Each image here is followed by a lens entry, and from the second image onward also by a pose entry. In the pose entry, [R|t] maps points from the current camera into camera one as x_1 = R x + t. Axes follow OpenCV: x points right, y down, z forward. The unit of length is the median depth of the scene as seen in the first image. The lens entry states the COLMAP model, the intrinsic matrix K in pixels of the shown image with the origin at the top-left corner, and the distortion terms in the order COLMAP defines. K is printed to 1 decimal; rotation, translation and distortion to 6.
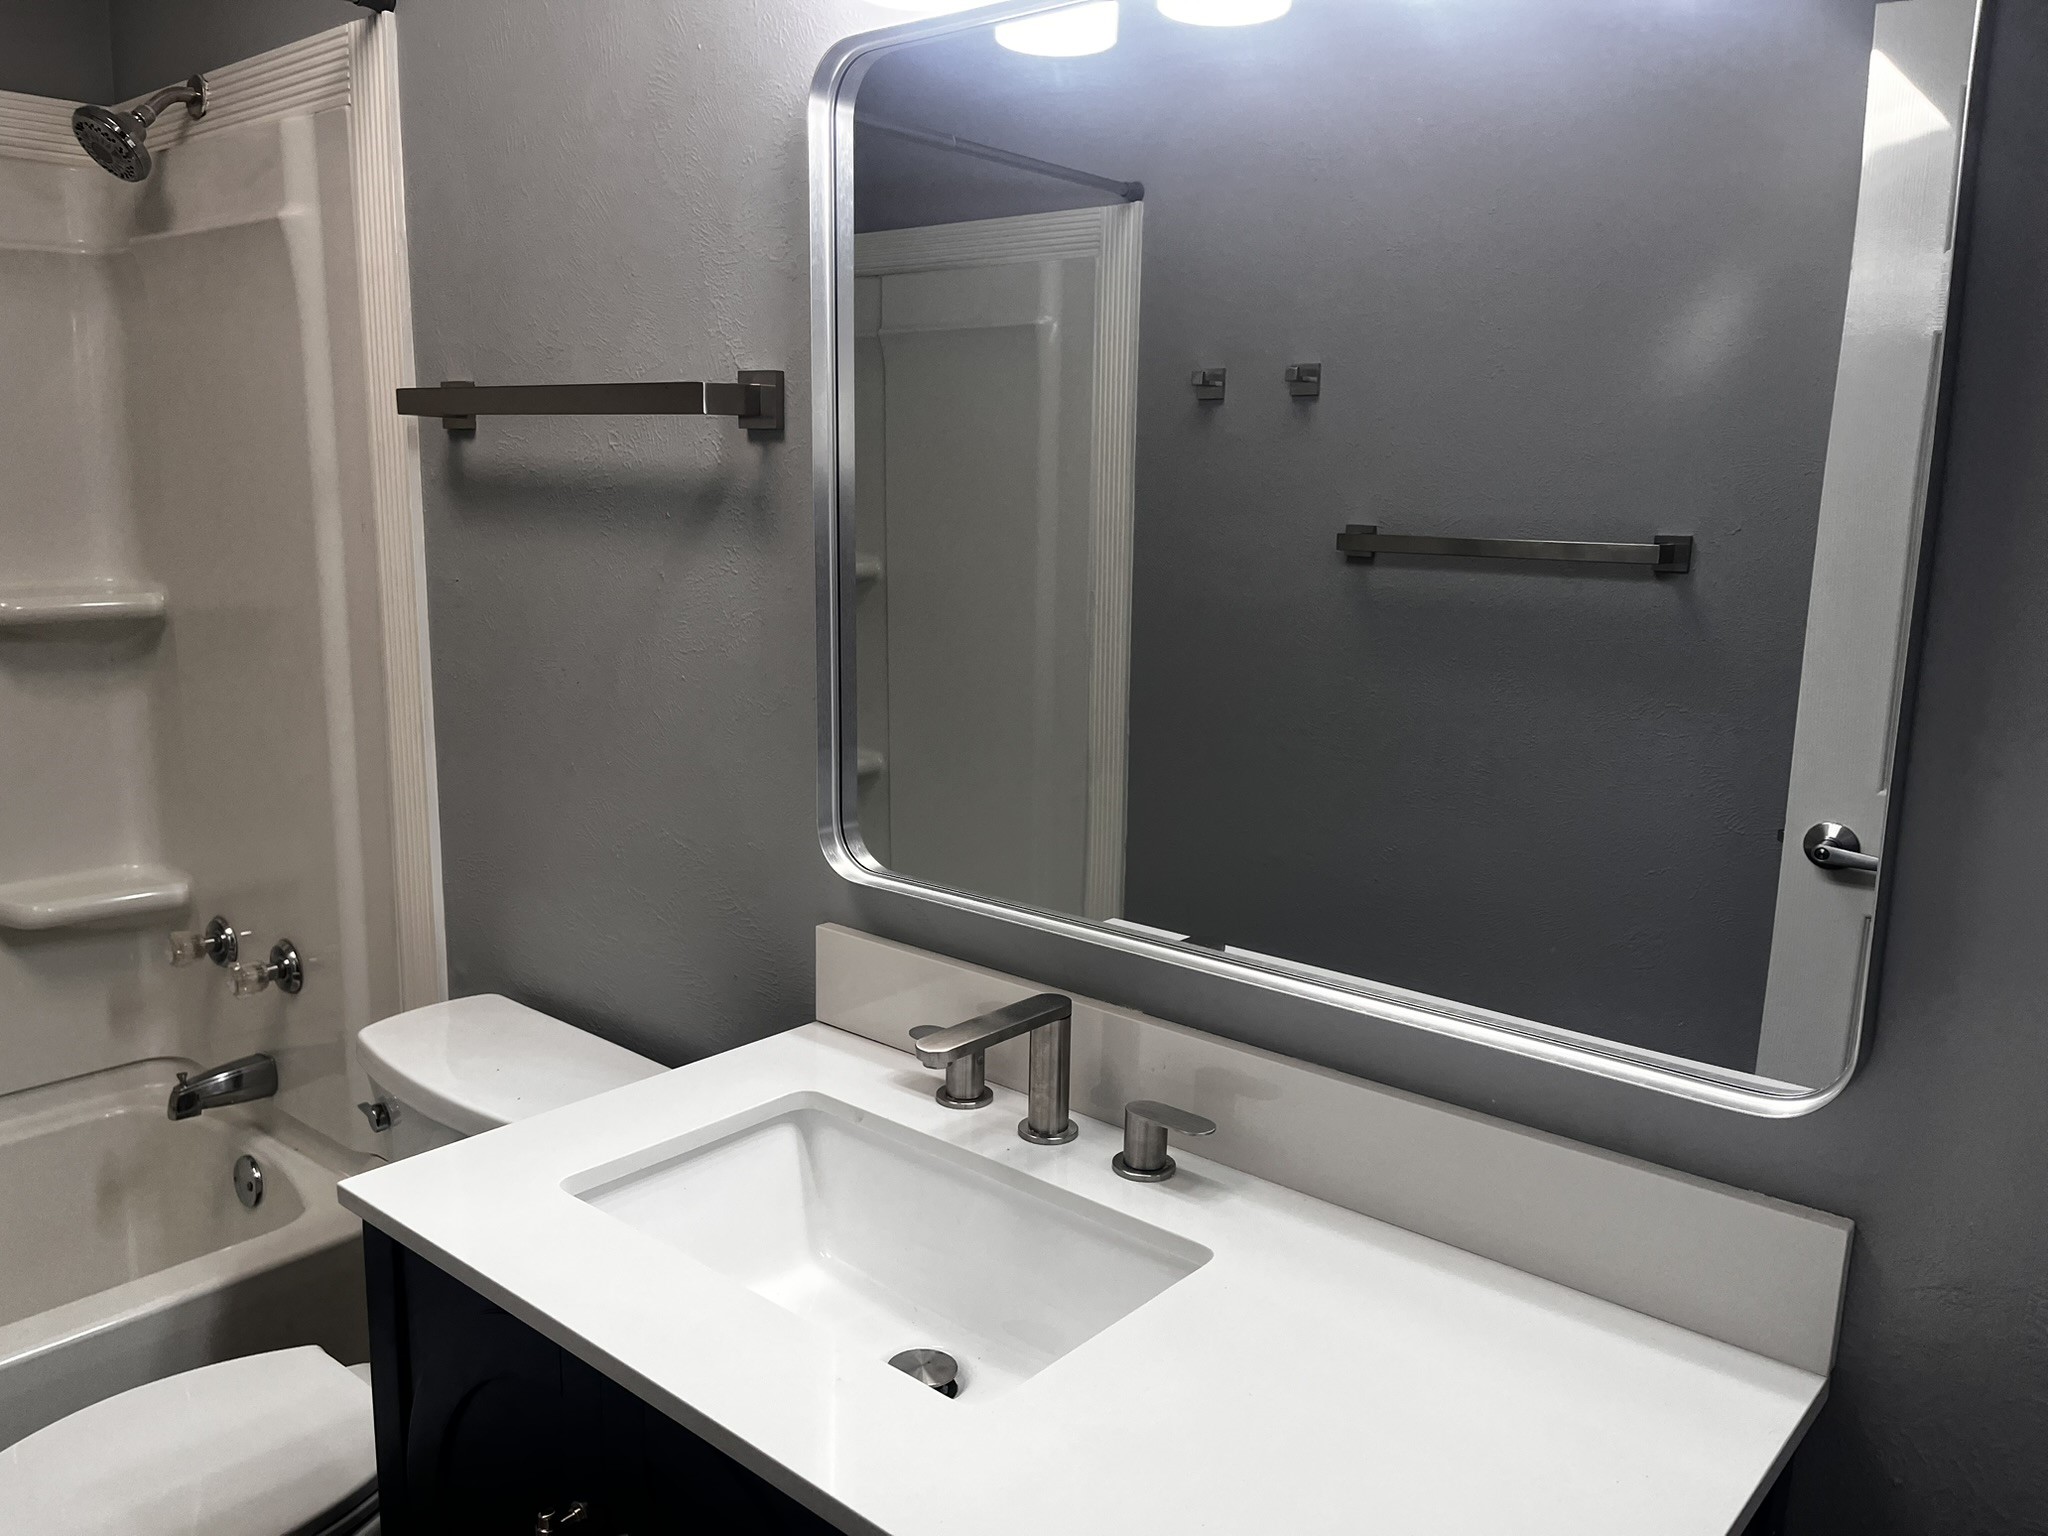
lens RADIAL K [[1557.0, 0, 1029.2], [0, 1557.0, 779.8], [0, 0, 1]] dist [0.039265, -0.059534]
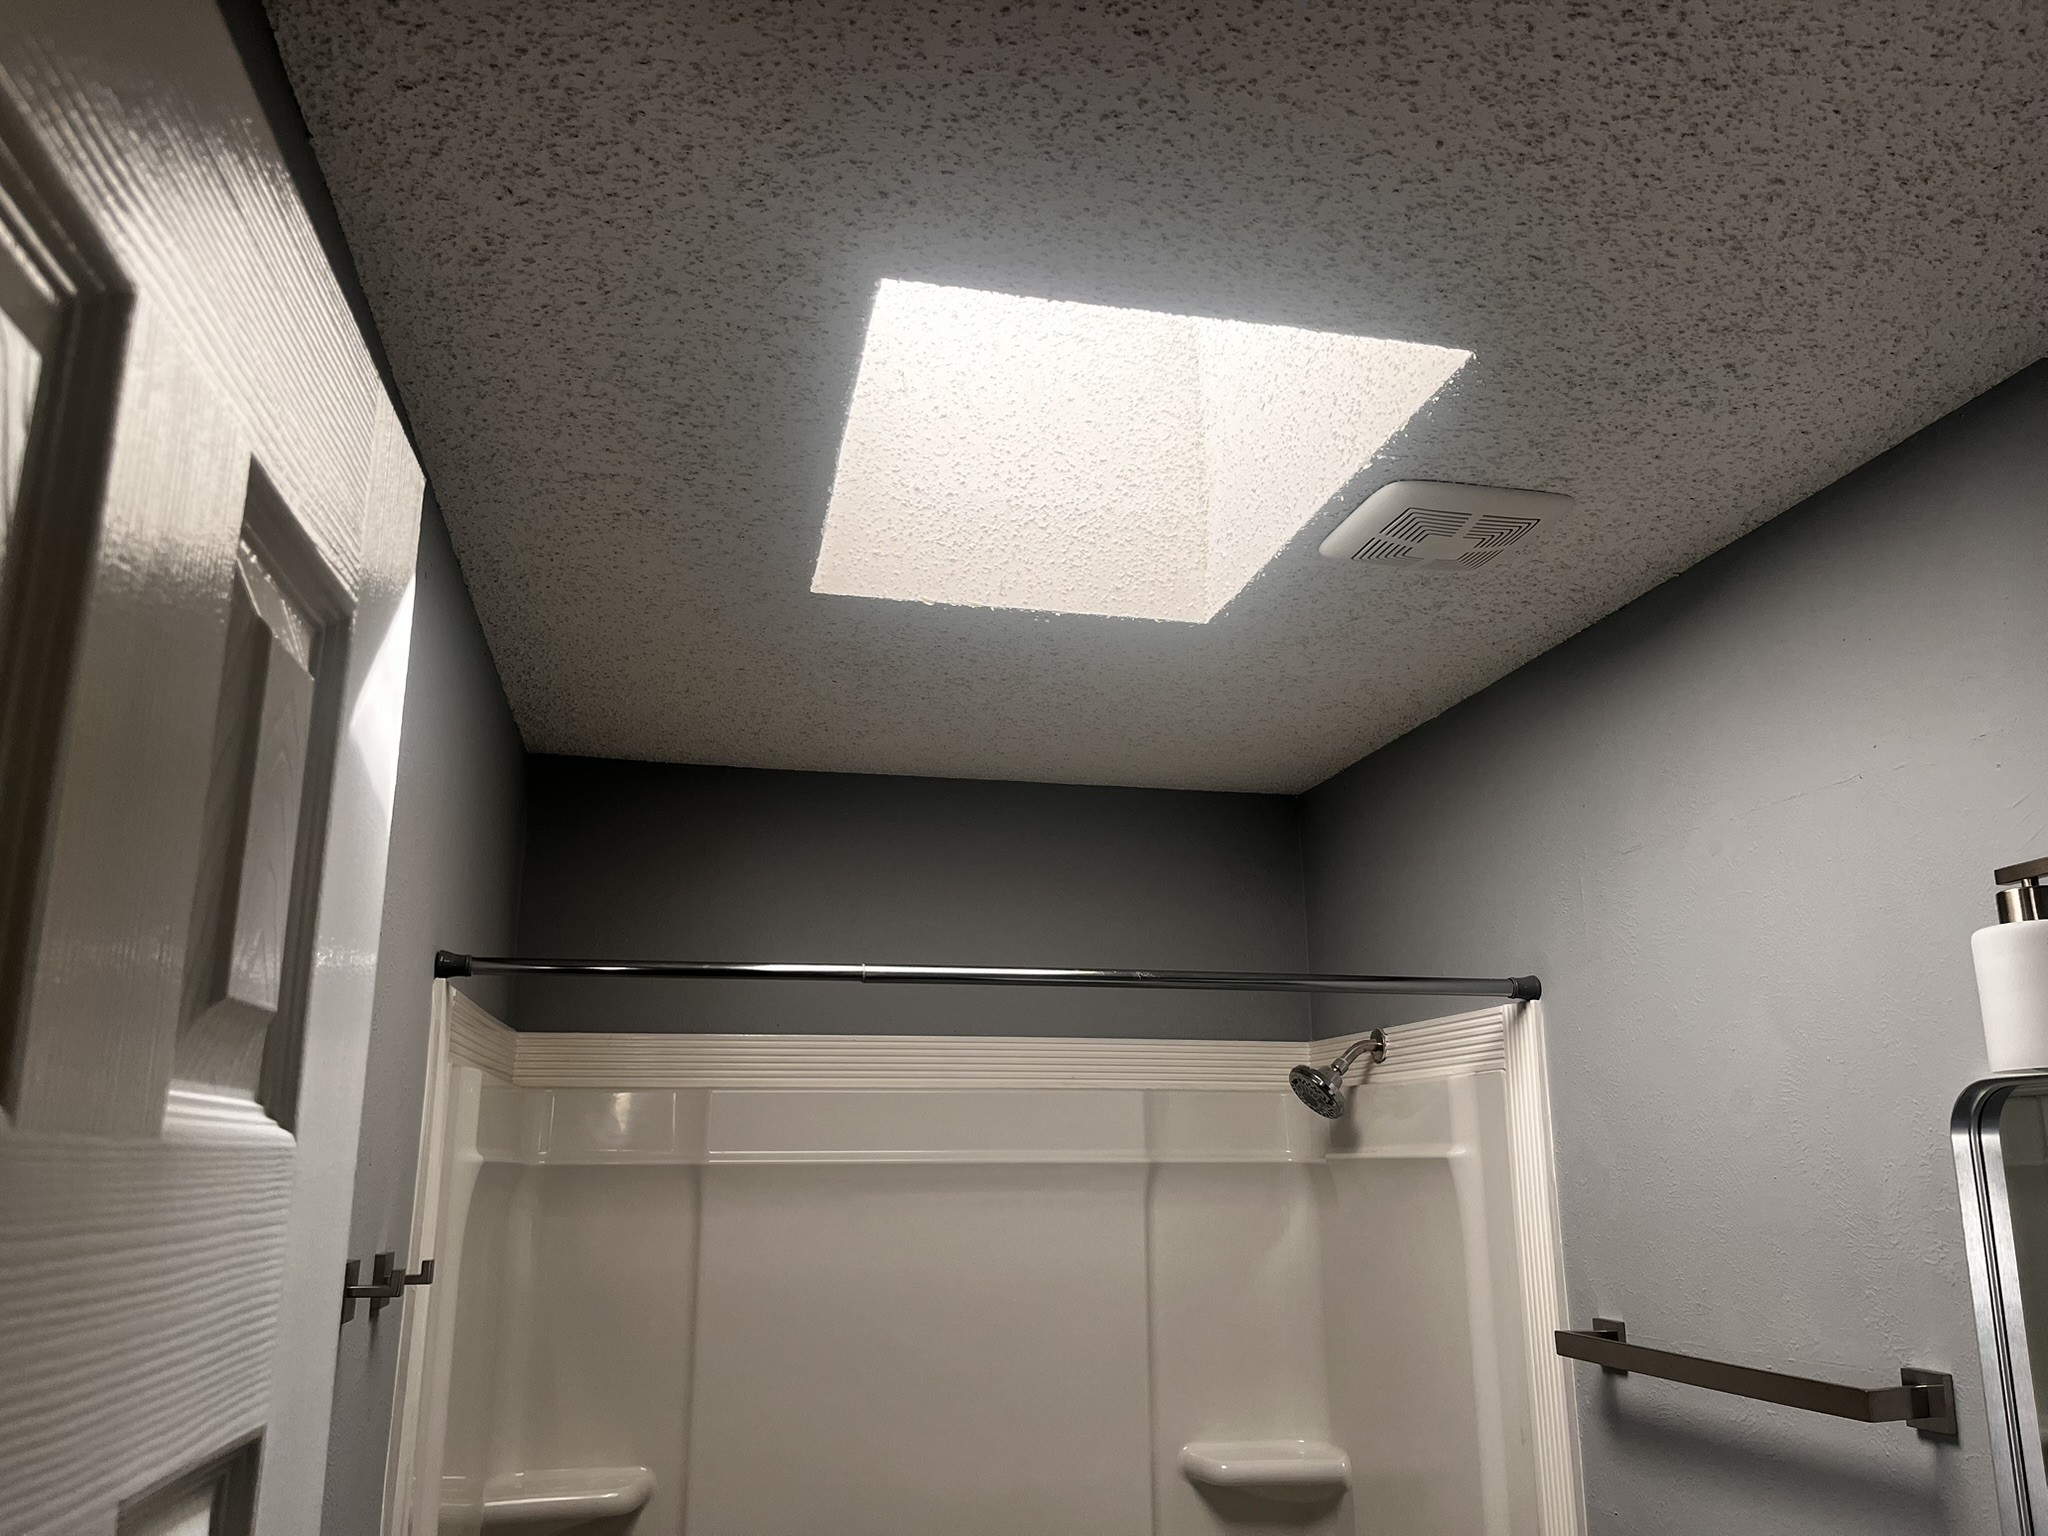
lens RADIAL K [[1557.0, 0, 1017.5], [0, 1557.0, 771.3], [0, 0, 1]] dist [0.039265, -0.059534]
pose [[0.788823, -0.170979, -0.590359, 0.021370], [-0.099812, 0.912140, -0.397539, -0.125633], [0.606461, 0.372513, 0.702452, -0.161547]]
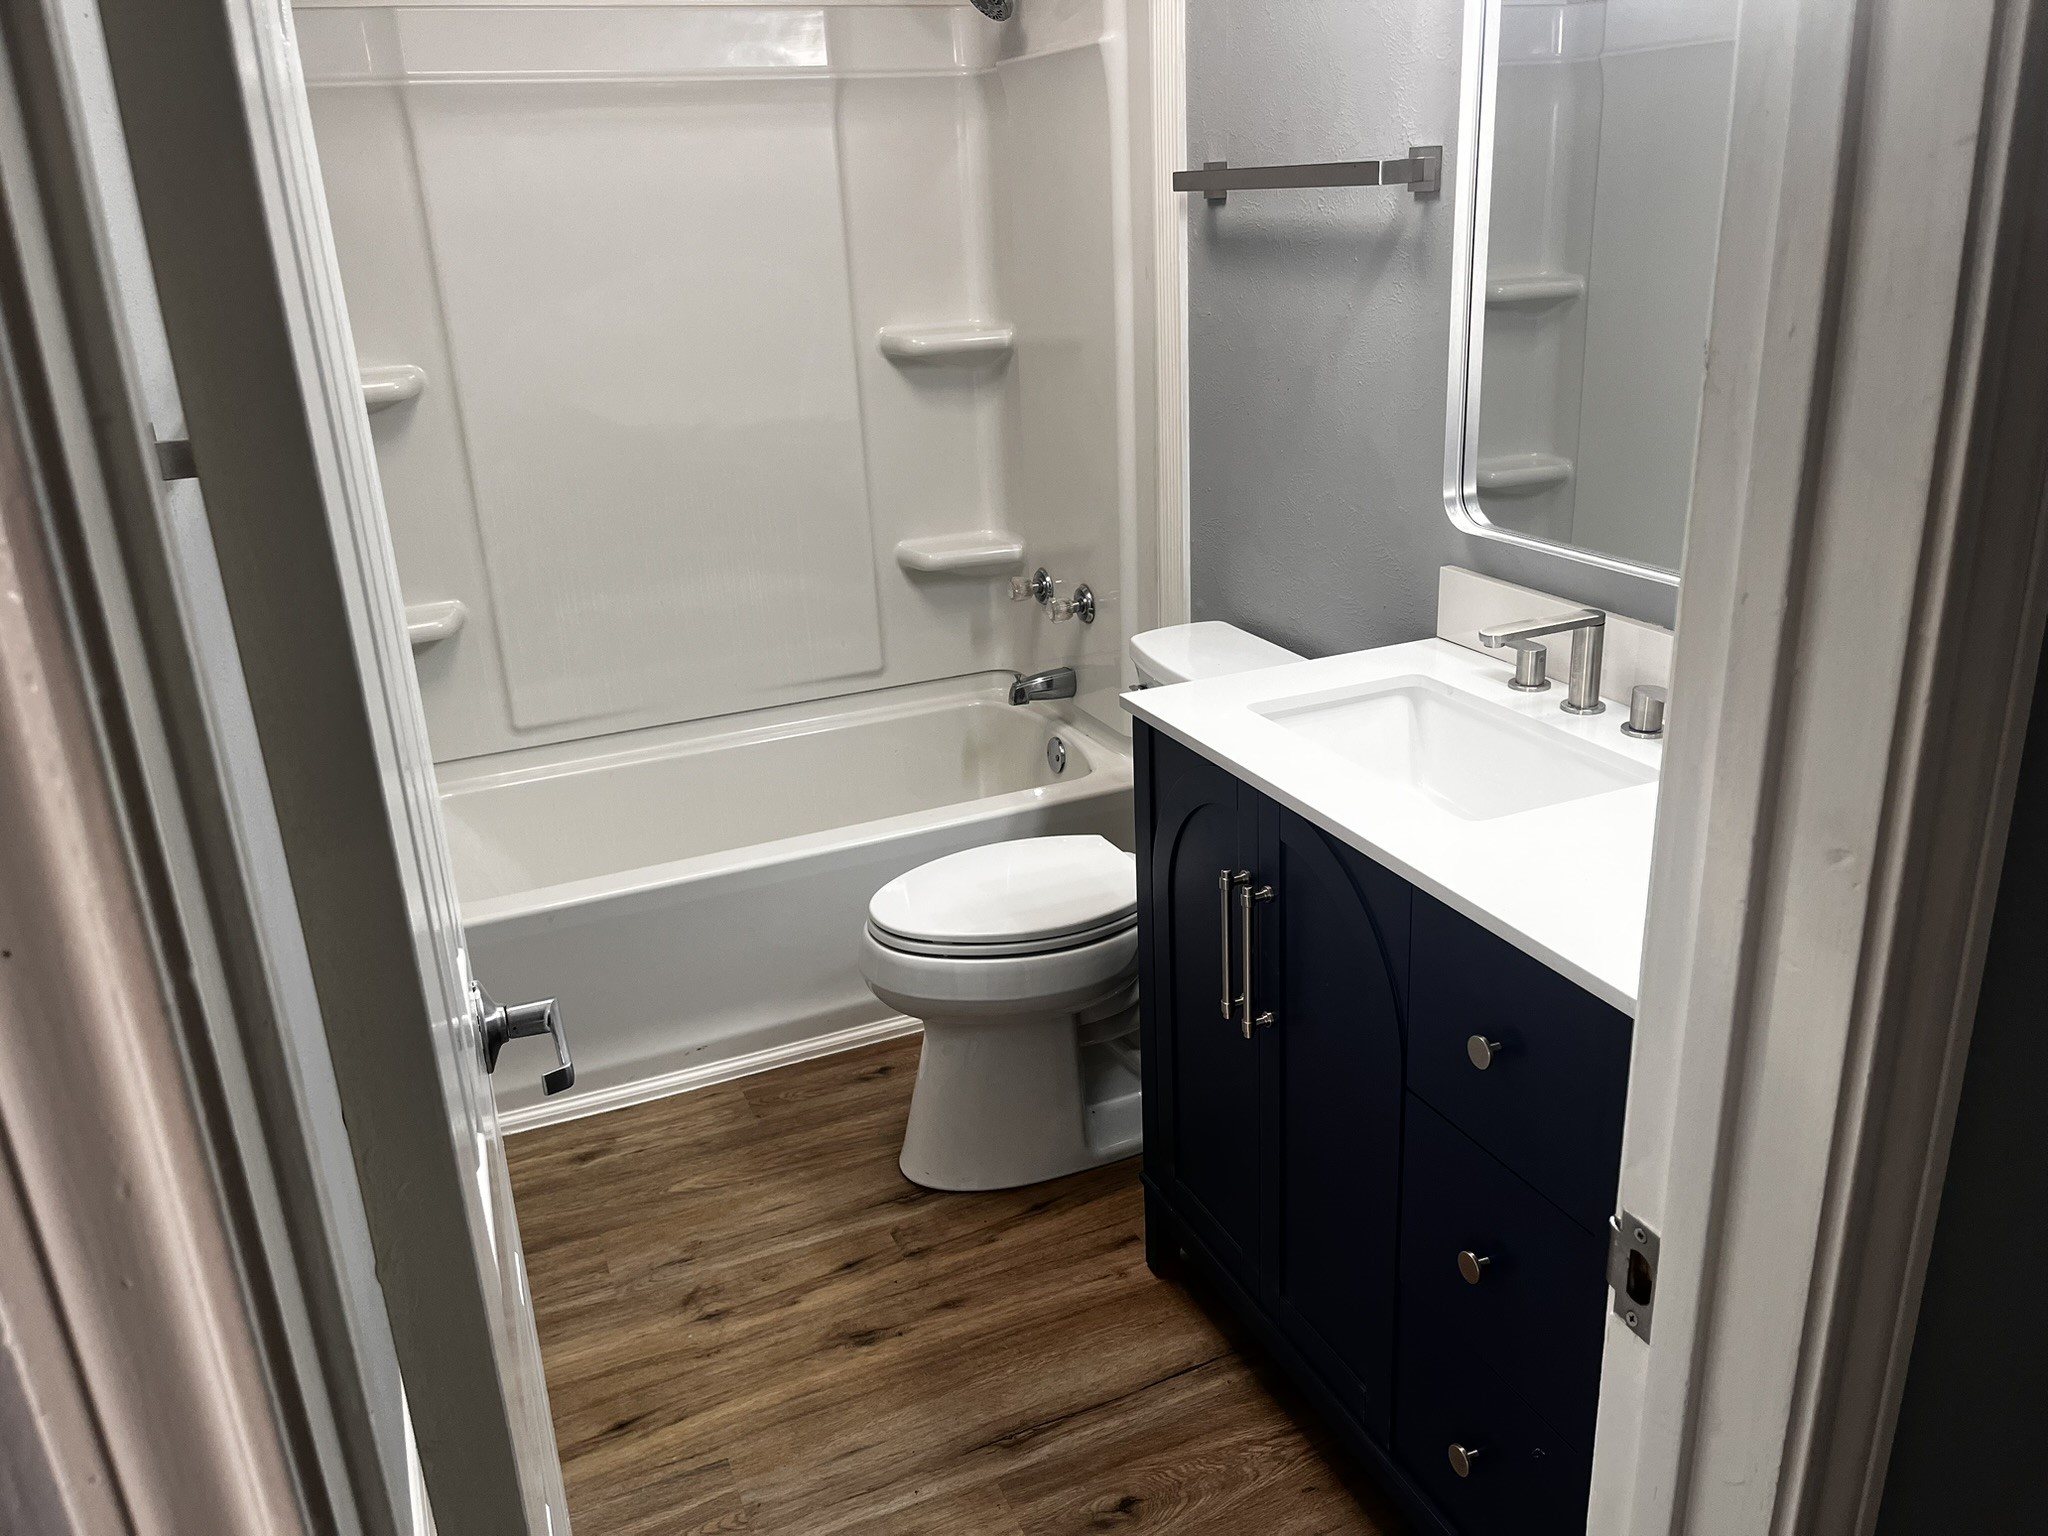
lens RADIAL K [[1557.0, 0, 1038.4], [0, 1557.0, 775.8], [0, 0, 1]] dist [0.039265, -0.059534]
pose [[0.895105, 0.096920, -0.435193, 0.136376], [-0.022840, 0.984773, 0.172338, 0.038146], [0.445269, -0.144321, 0.883689, -0.337191]]
